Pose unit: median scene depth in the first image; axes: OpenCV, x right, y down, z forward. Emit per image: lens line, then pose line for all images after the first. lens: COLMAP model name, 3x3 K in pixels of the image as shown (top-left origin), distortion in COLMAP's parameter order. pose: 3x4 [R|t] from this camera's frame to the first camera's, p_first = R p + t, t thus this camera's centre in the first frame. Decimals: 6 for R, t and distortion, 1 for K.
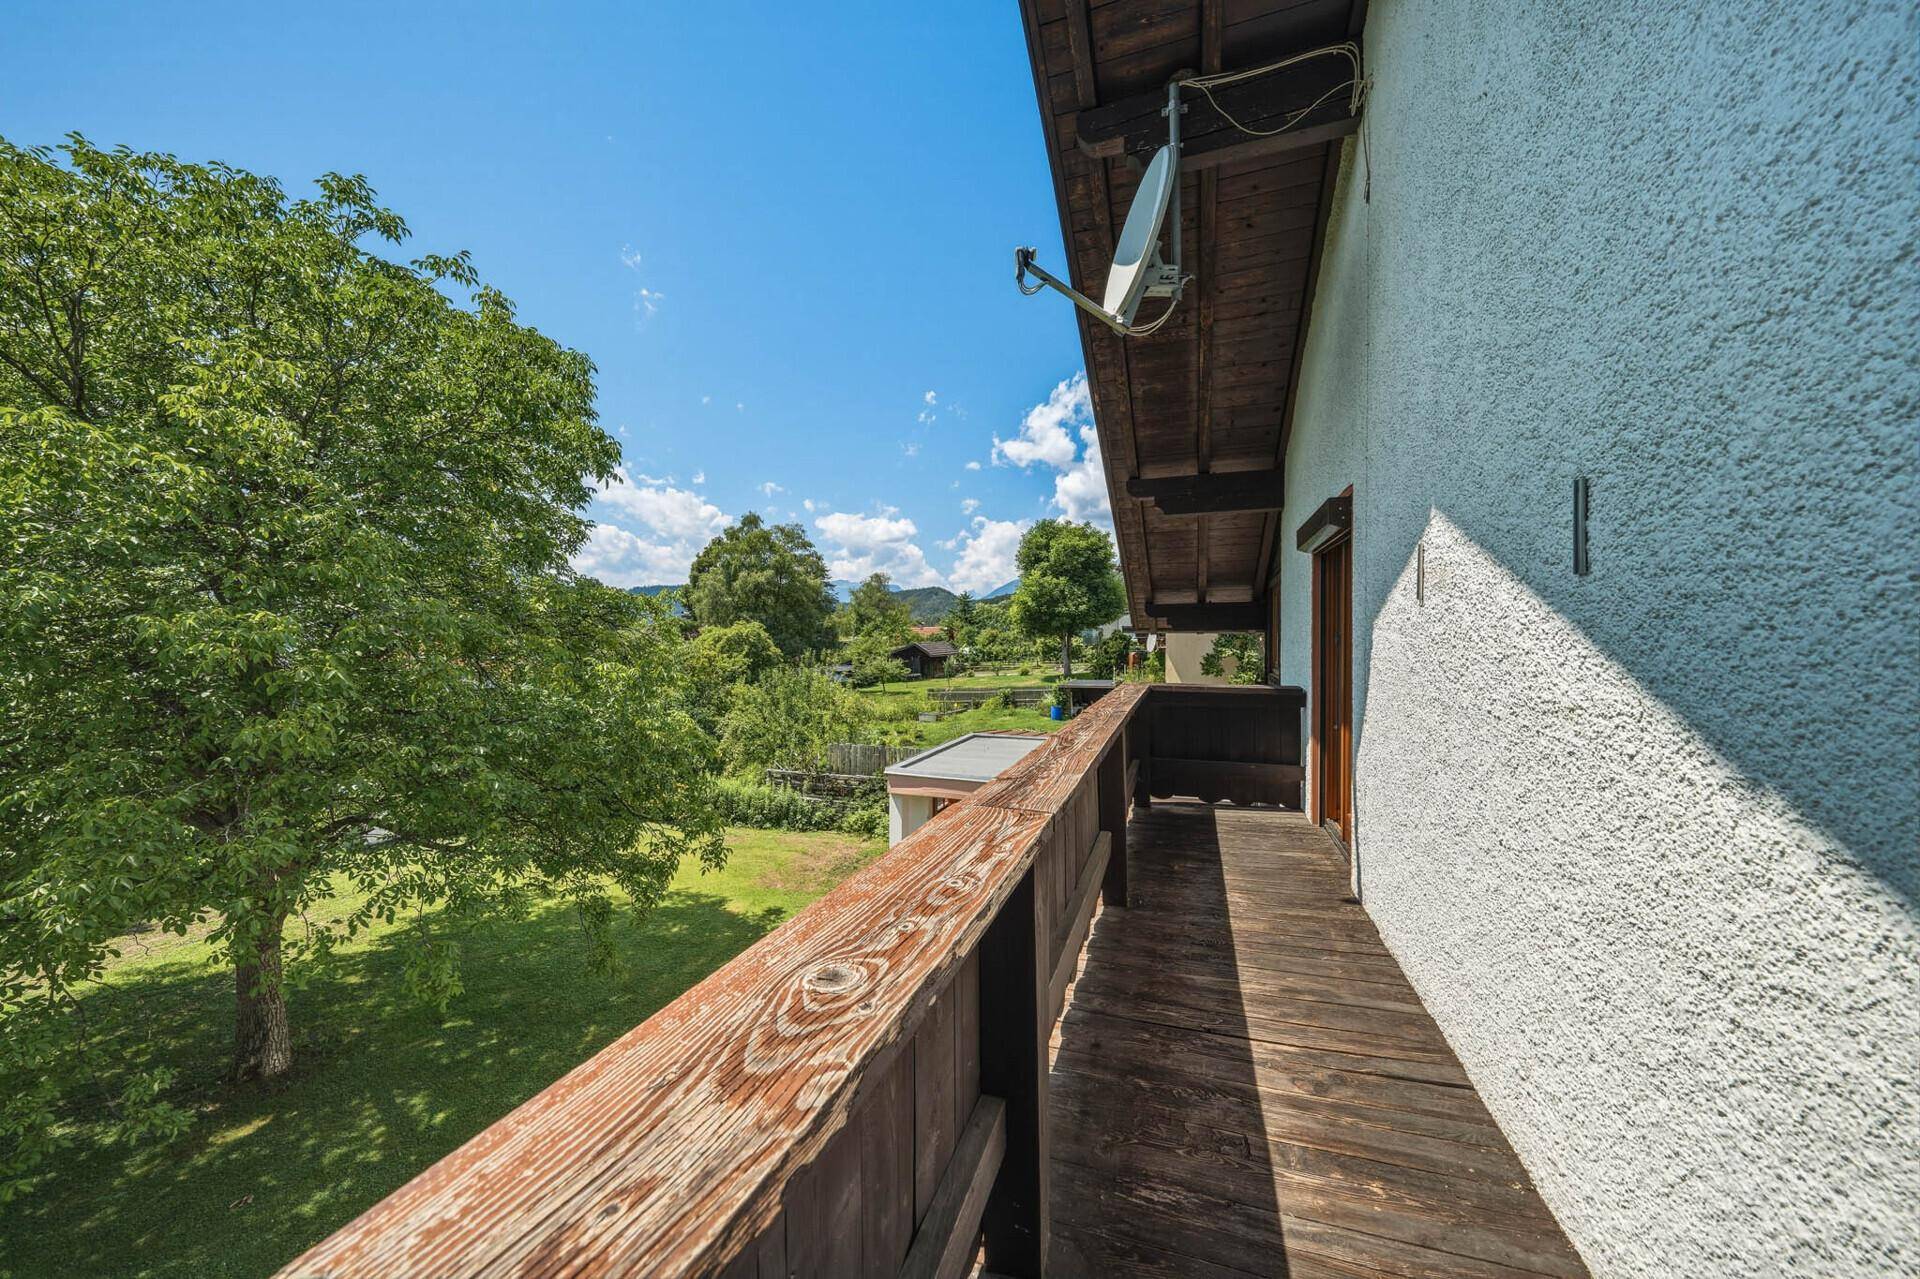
lens RADIAL K [[662.6, 0, 956.0], [0, 662.6, 653.7], [0, 0, 1]] dist [-0.000898, -0.000026]
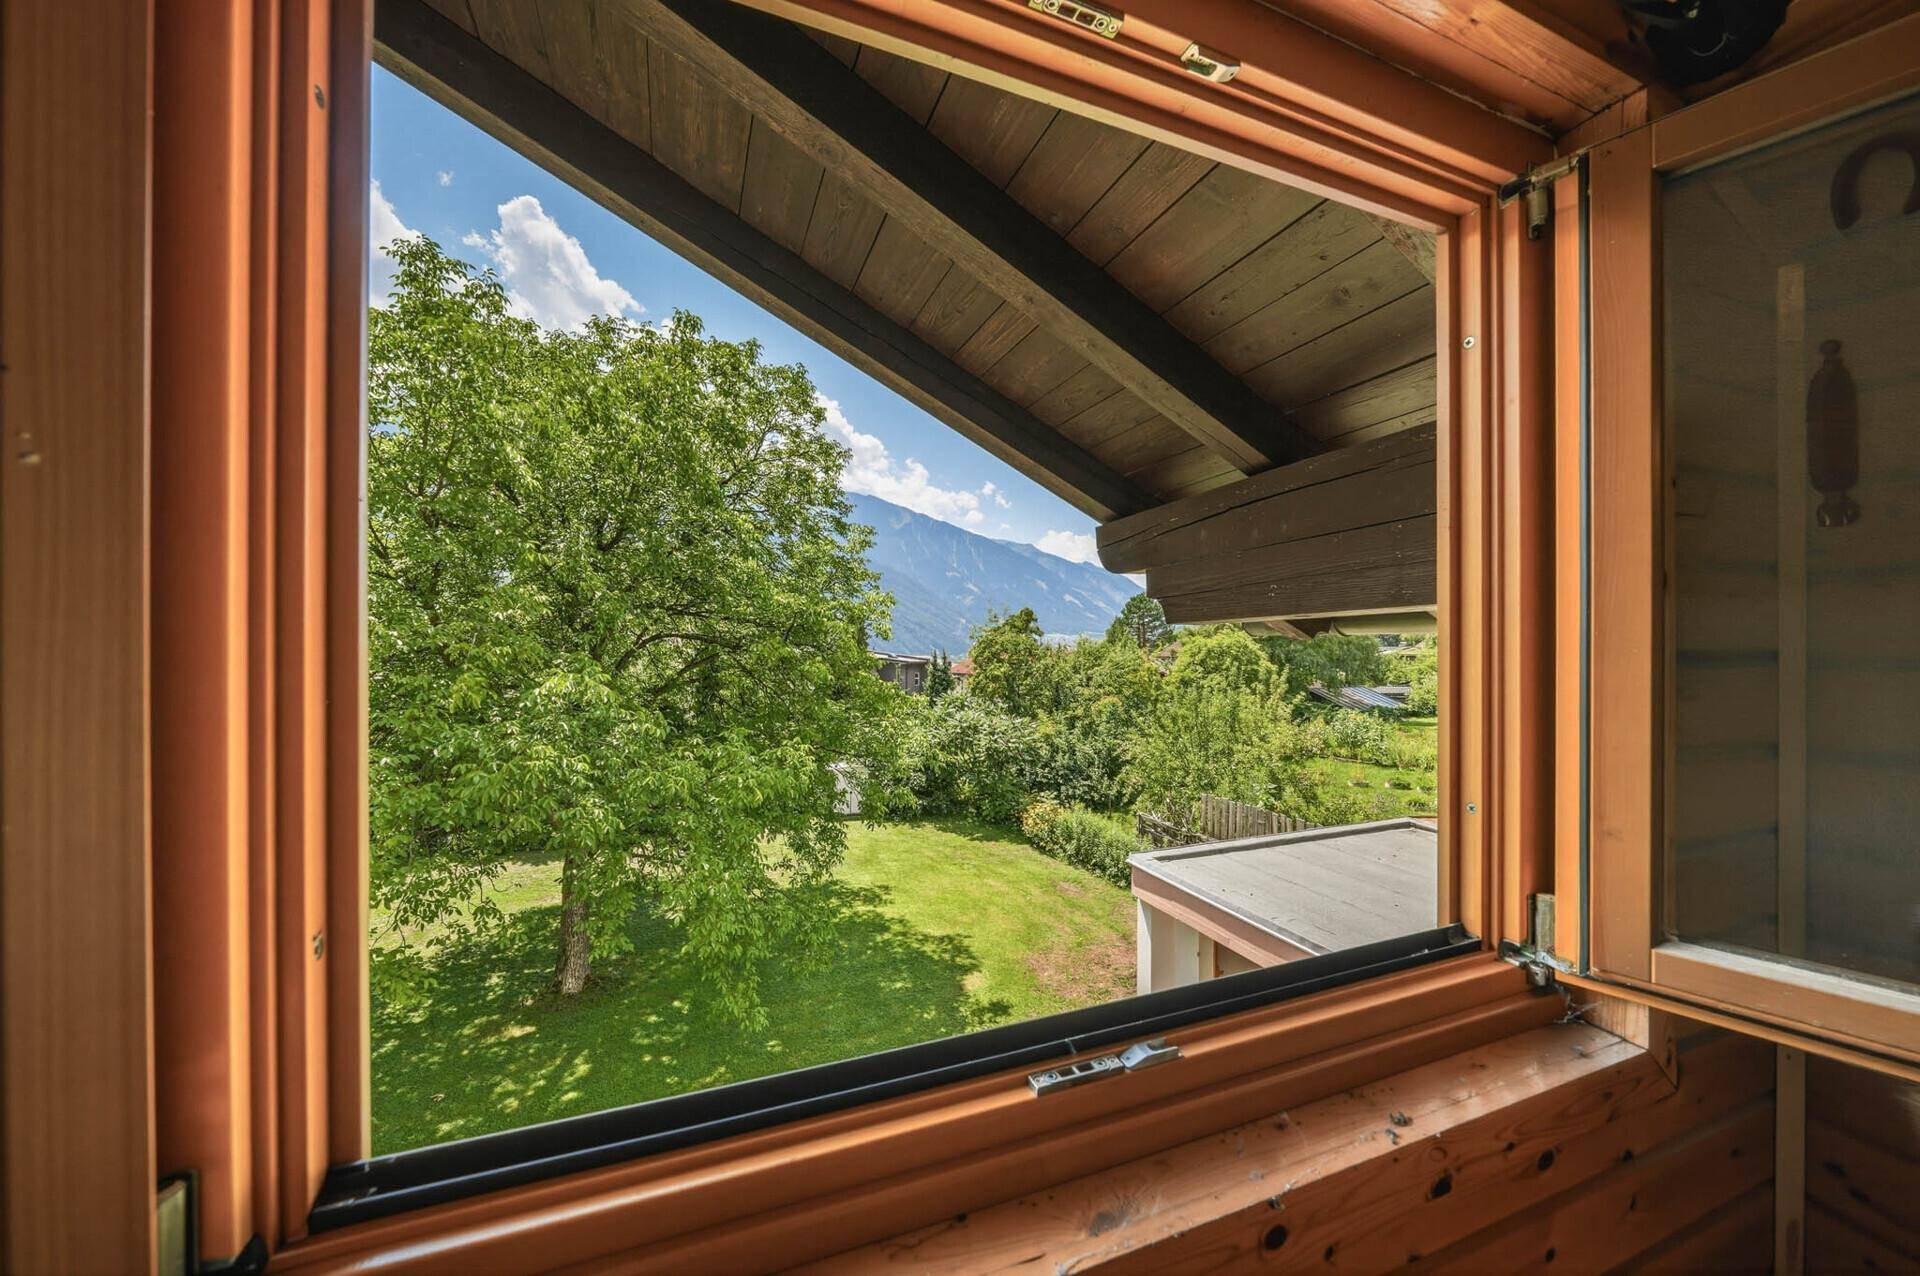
lens RADIAL K [[662.6, 0, 956.0], [0, 662.6, 652.2], [0, 0, 1]] dist [-0.000898, -0.000026]
pose [[0.657612, 0.002282, -0.753354, 0.249215], [-0.017723, 0.999766, -0.012442, -0.007792], [0.753148, 0.021533, 0.657498, 0.432120]]
